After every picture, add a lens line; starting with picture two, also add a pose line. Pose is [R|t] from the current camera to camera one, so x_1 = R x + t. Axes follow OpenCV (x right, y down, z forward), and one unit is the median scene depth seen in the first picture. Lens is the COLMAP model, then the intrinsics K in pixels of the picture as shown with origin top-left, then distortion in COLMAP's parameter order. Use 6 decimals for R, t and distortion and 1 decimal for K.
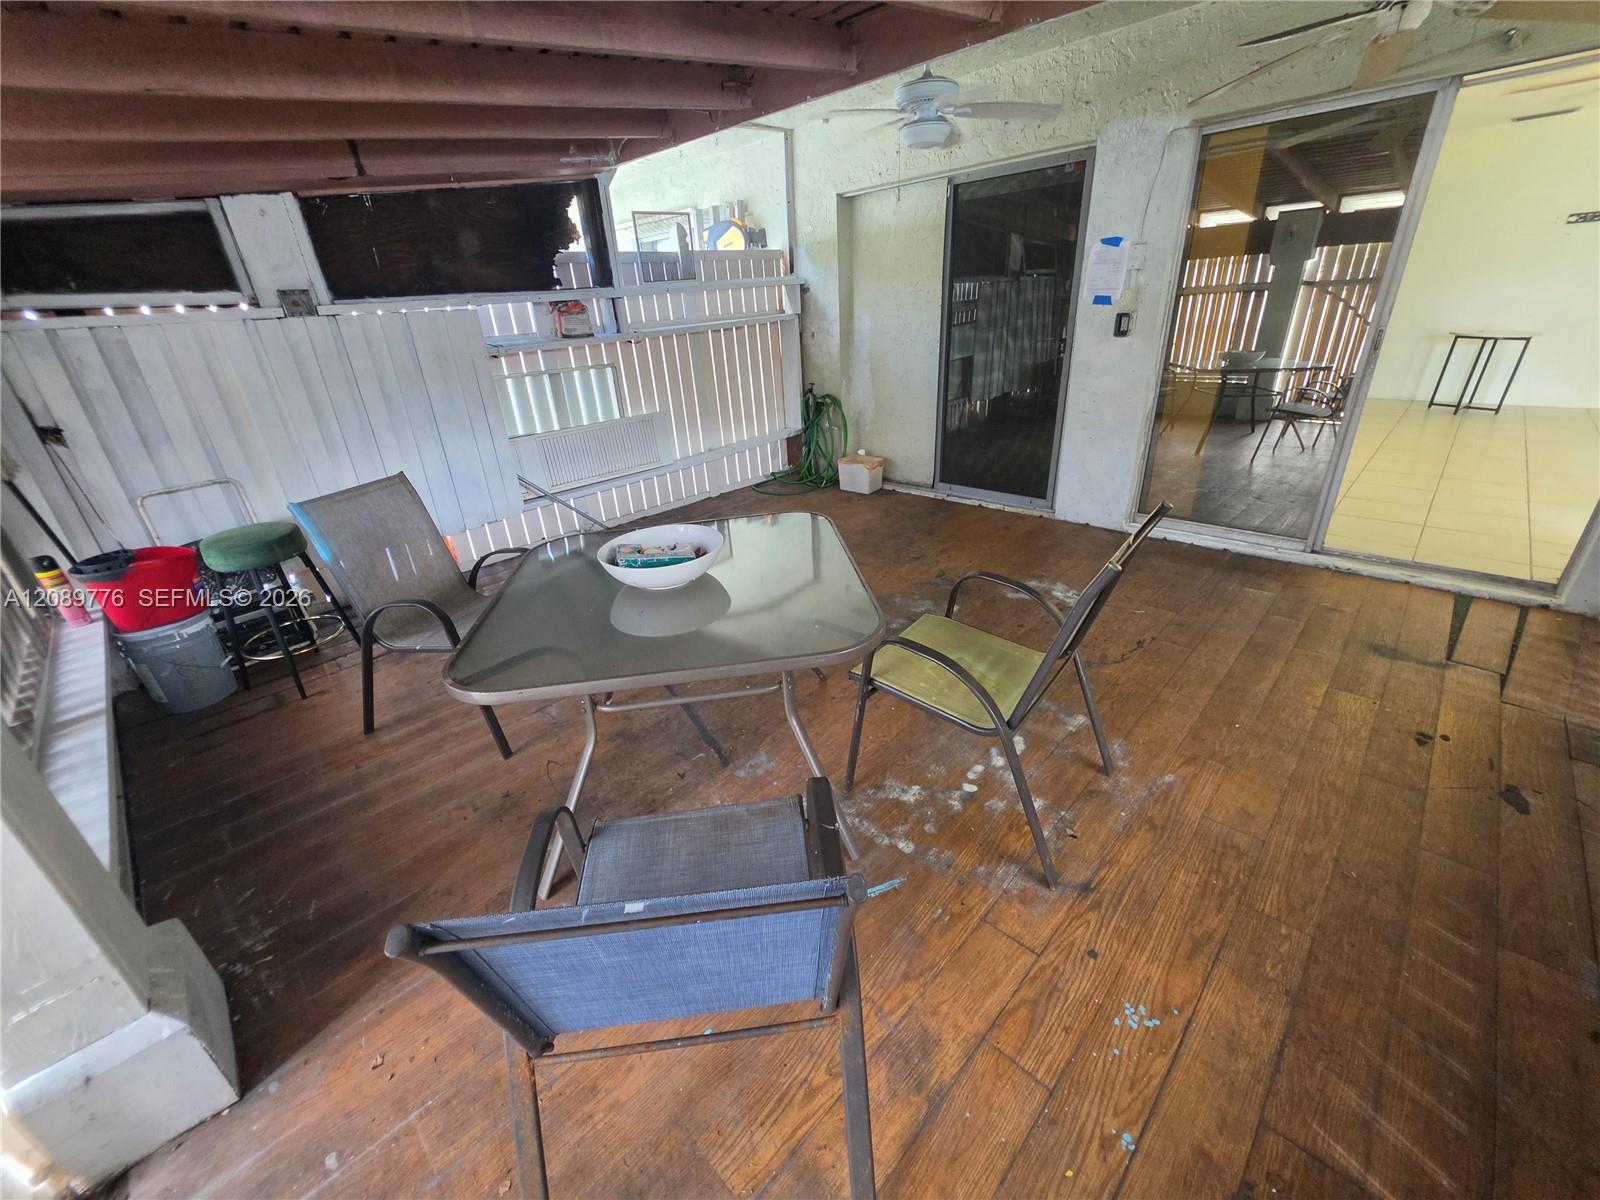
lens RADIAL K [[644.2, 0, 794.5], [0, 644.2, 596.2], [0, 0, 1]] dist [-0.001758, 0.000120]
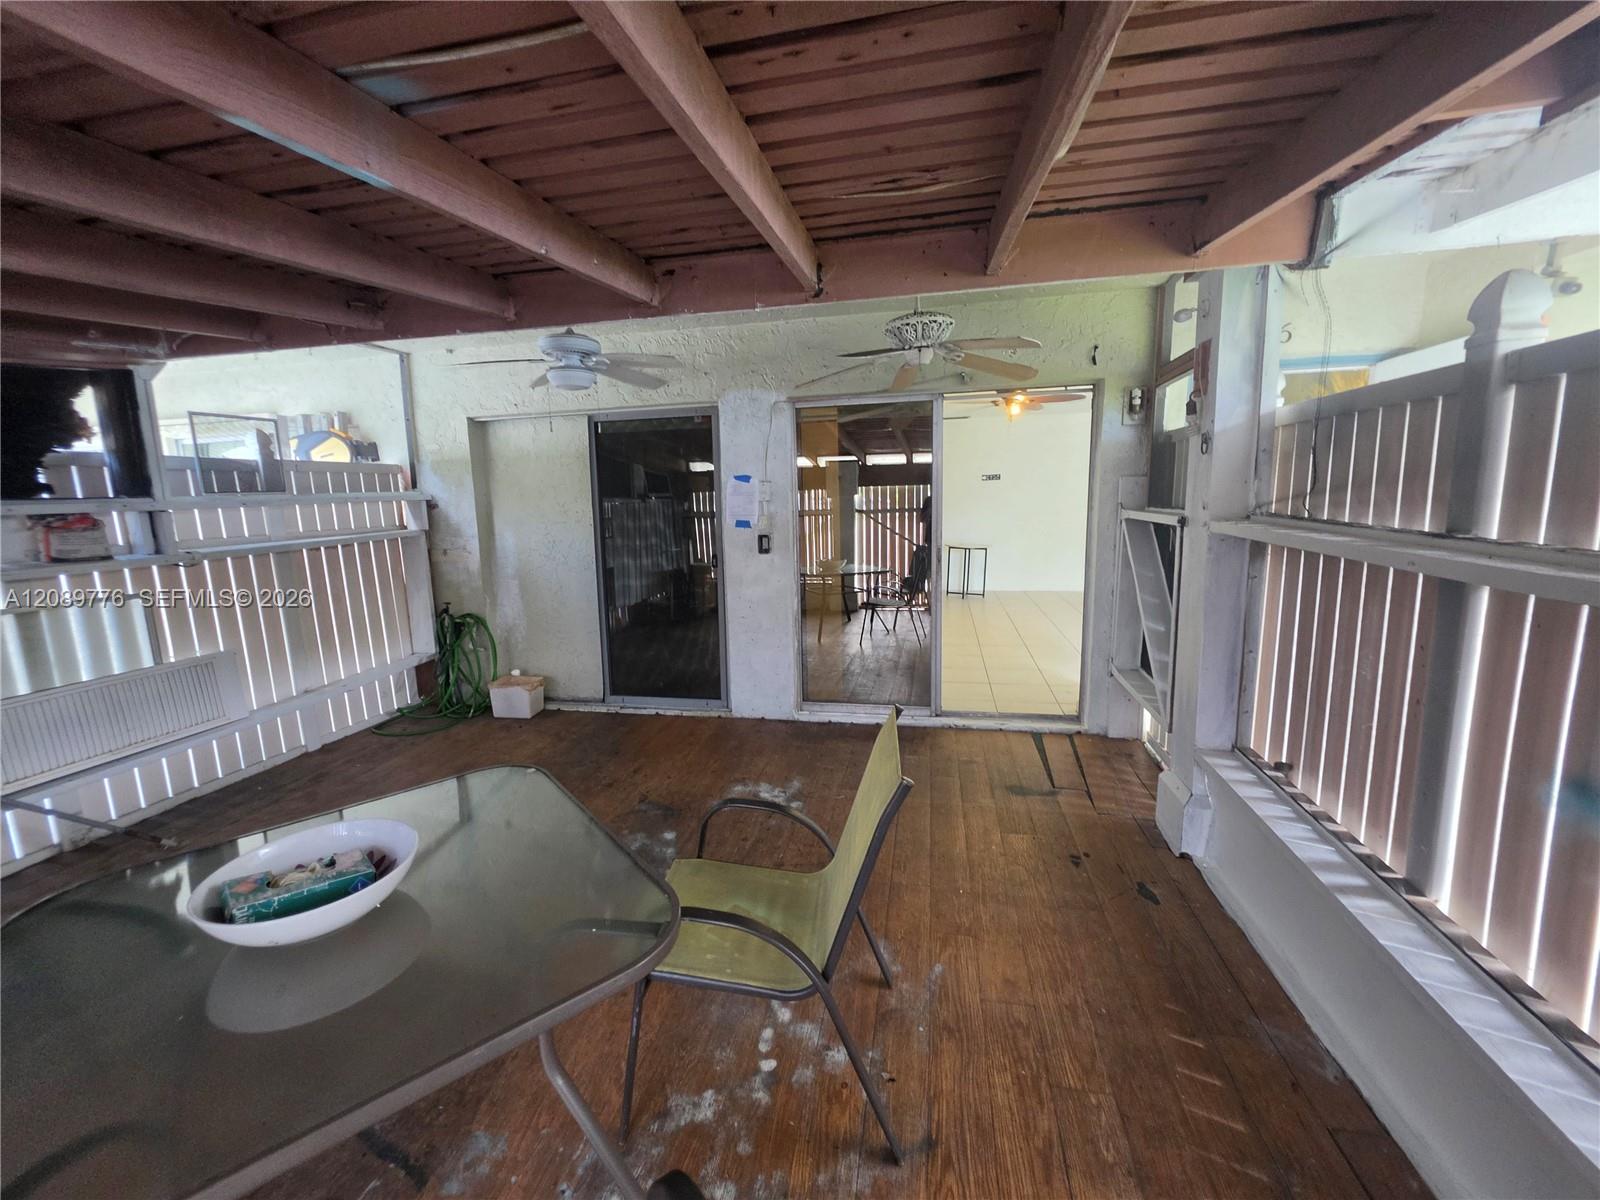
lens RADIAL K [[644.2, 0, 791.4], [0, 644.2, 595.8], [0, 0, 1]] dist [-0.001758, 0.000120]
pose [[0.841276, -0.047674, 0.538500, -0.075770], [0.205813, 0.949337, -0.237488, -0.047539], [-0.499896, 0.310623, 0.808466, 0.067002]]
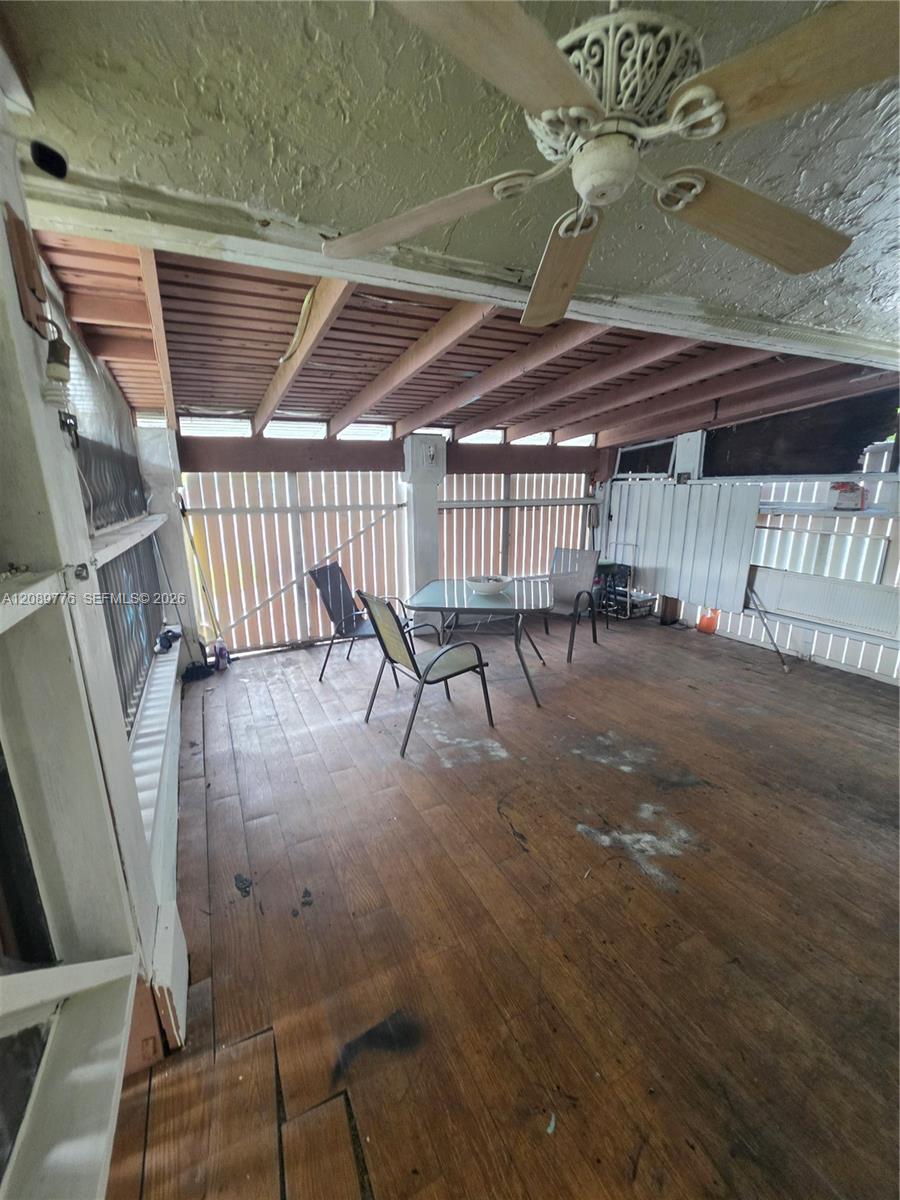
lens RADIAL K [[483.1, 0, 458.4], [0, 483.1, 605.9], [0, 0, 1]] dist [-0.001758, 0.000120]
pose [[-0.296517, 0.291443, -0.909471, 0.914704], [-0.370966, 0.842372, 0.390888, -0.397077], [0.880035, 0.453288, -0.141662, 0.670236]]
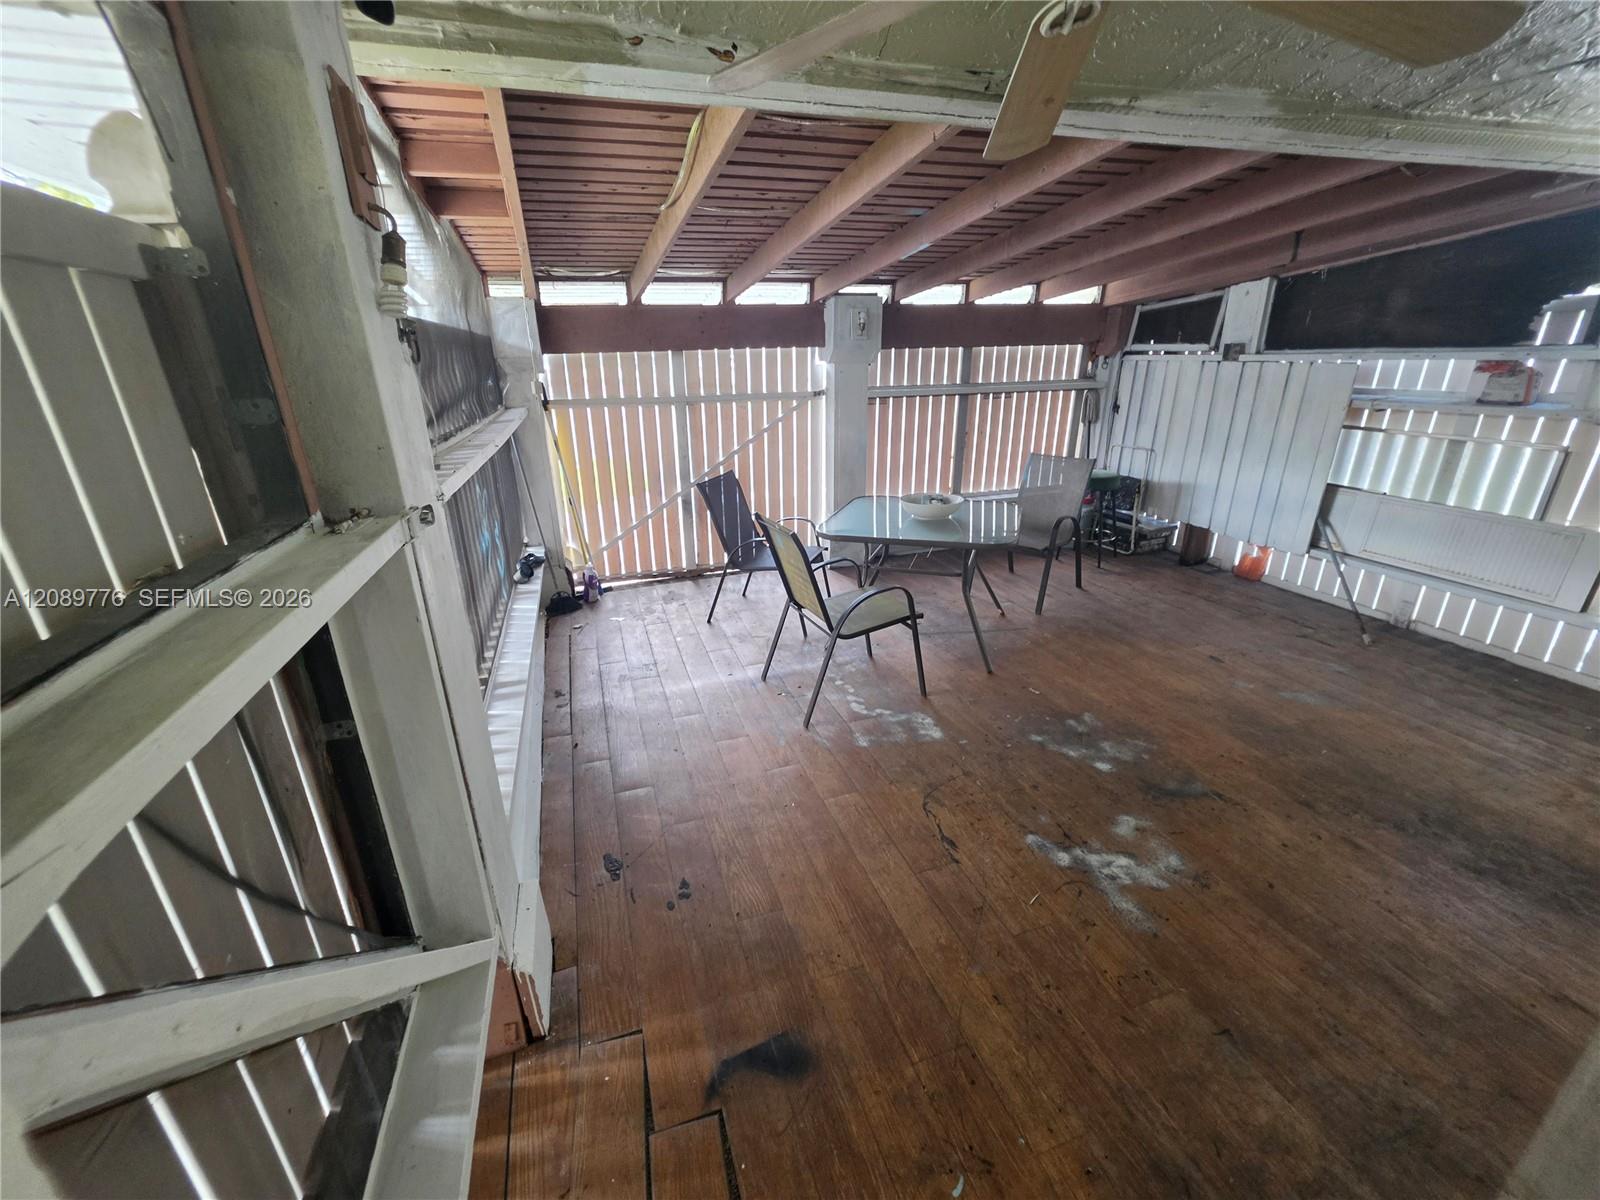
lens RADIAL K [[644.2, 0, 803.4], [0, 644.2, 580.9], [0, 0, 1]] dist [-0.001758, 0.000120]
pose [[-0.433383, 0.365415, -0.823802, 0.913622], [-0.335354, 0.783072, 0.523771, -0.428516], [0.836491, 0.503259, -0.216827, 0.671541]]
